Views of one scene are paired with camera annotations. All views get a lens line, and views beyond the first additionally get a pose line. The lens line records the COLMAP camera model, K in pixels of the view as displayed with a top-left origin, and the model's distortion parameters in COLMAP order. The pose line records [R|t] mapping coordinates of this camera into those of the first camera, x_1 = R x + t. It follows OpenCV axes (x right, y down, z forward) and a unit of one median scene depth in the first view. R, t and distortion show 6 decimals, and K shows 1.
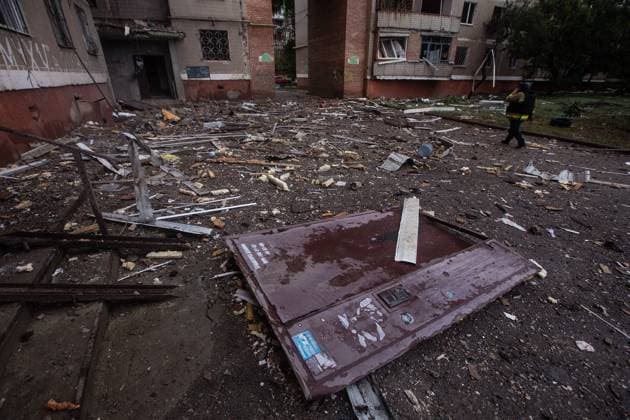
lens RADIAL K [[288.0, 0, 316.5], [0, 288.0, 209.8], [0, 0, 1]] dist [-0.044447, 0.012372]
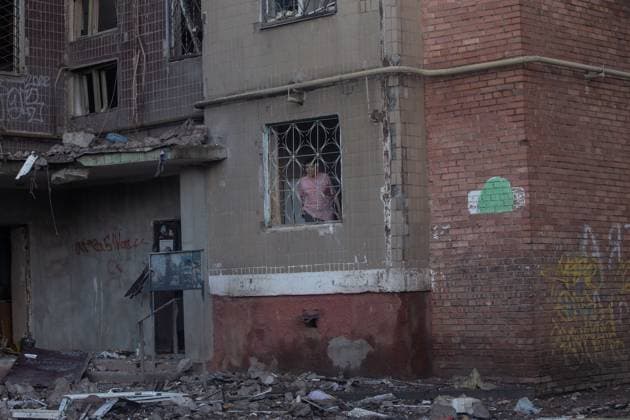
lens RADIAL K [[1457.3, 0, 316.1], [0, 1457.3, 206.1], [0, 0, 1]] dist [-0.333721, 0.000000]
pose [[0.375509, -0.064971, -0.924539, 0.785763], [-0.364223, 0.906940, -0.211666, -0.244787], [0.852253, 0.416220, 0.316900, 0.536477]]
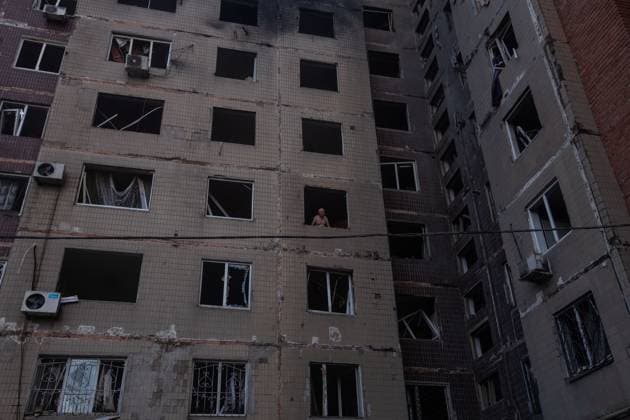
lens RADIAL K [[590.3, 0, 312.3], [0, 590.3, 207.3], [0, 0, 1]] dist [0.029498, 0.000000]
pose [[-0.216696, -0.511481, -0.831522, 0.452101], [-0.388708, 0.826536, -0.407116, -0.373395], [0.895516, 0.234999, -0.377924, 0.764143]]
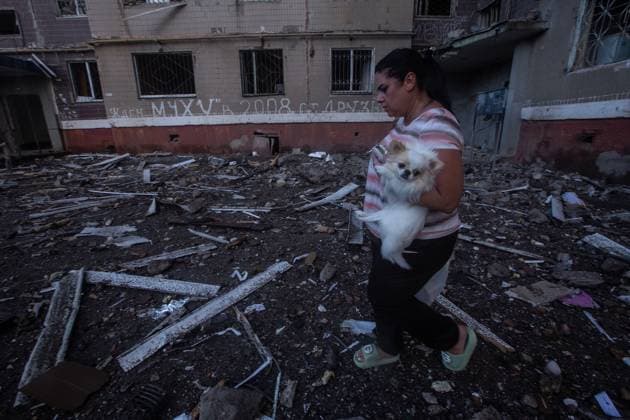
lens RADIAL K [[288.0, 0, 312.5], [0, 288.0, 210.3], [0, 0, 1]] dist [-0.044447, 0.012372]
pose [[-0.421912, 0.258803, -0.868914, 0.125724], [-0.372467, 0.824303, 0.426372, -0.357992], [0.826594, 0.503533, -0.251388, 0.805069]]
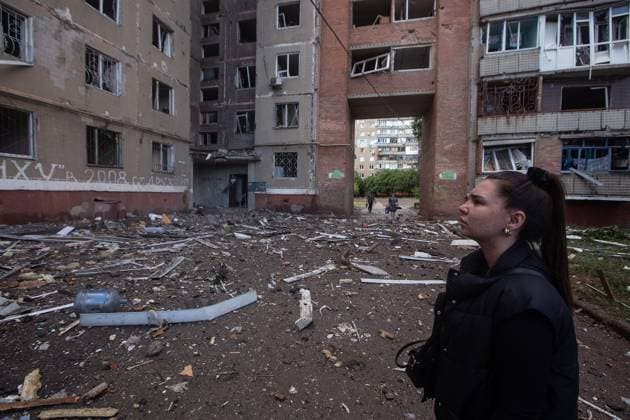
lens RADIAL K [[288.0, 0, 315.9], [0, 288.0, 211.2], [0, 0, 1]] dist [-0.044447, 0.012372]
pose [[0.786259, 0.046903, -0.616115, 0.381483], [-0.276113, 0.918693, -0.282426, -0.120988], [0.552774, 0.392177, 0.735281, 0.283211]]
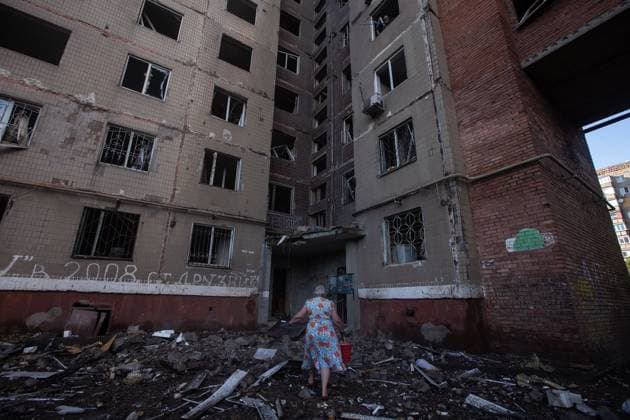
lens RADIAL K [[288.0, 0, 314.6], [0, 288.0, 209.2], [0, 0, 1]] dist [-0.044447, 0.012372]
pose [[0.145036, -0.298655, -0.943276, 0.130485], [-0.431523, 0.838815, -0.331931, -0.332557], [0.890367, 0.455187, -0.007218, 0.742822]]
